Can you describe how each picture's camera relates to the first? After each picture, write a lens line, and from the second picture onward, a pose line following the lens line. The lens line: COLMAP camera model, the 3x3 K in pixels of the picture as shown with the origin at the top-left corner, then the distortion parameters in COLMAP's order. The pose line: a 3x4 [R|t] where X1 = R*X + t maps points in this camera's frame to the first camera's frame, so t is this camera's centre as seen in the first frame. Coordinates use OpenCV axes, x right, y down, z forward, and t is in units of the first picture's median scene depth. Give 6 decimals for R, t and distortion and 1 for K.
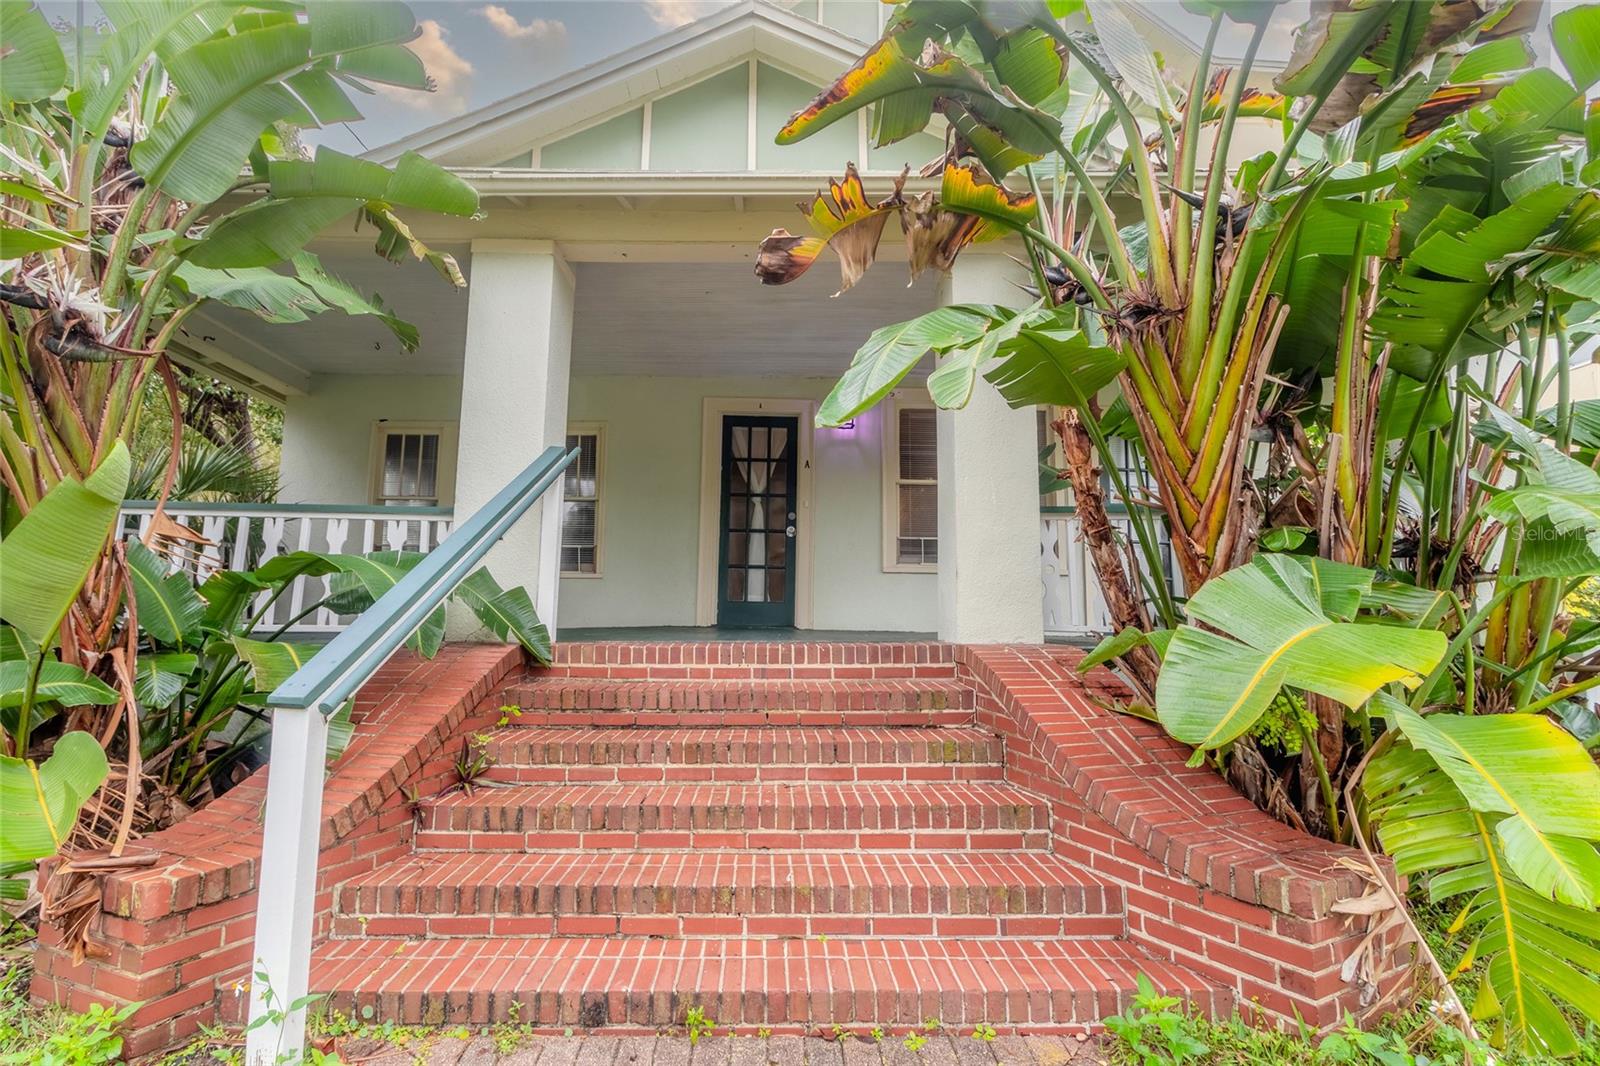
lens RADIAL K [[766.9, 0, 773.4], [0, 766.9, 543.8], [0, 0, 1]] dist [0.002565, -0.000193]
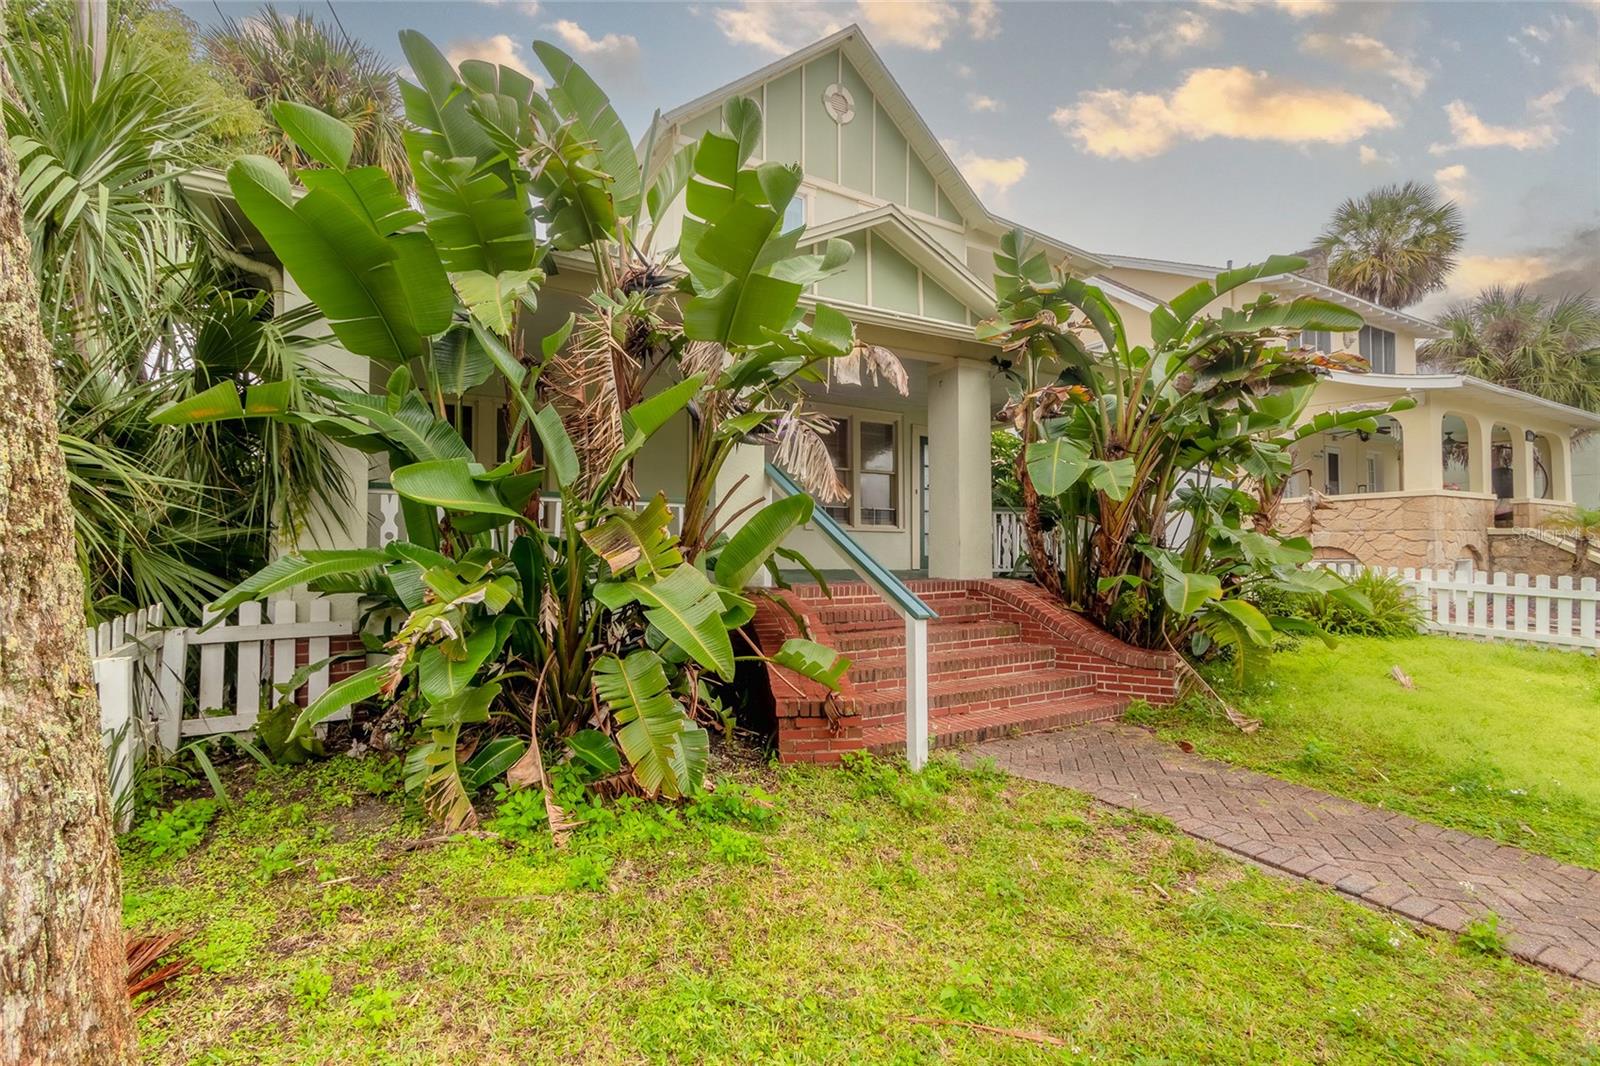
lens RADIAL K [[766.9, 0, 773.4], [0, 766.9, 543.8], [0, 0, 1]] dist [0.002565, -0.000193]
pose [[0.866273, -0.005246, 0.499543, -1.556532], [-0.043123, 0.995427, 0.085234, -0.140133], [-0.497705, -0.095378, 0.862086, -0.558340]]
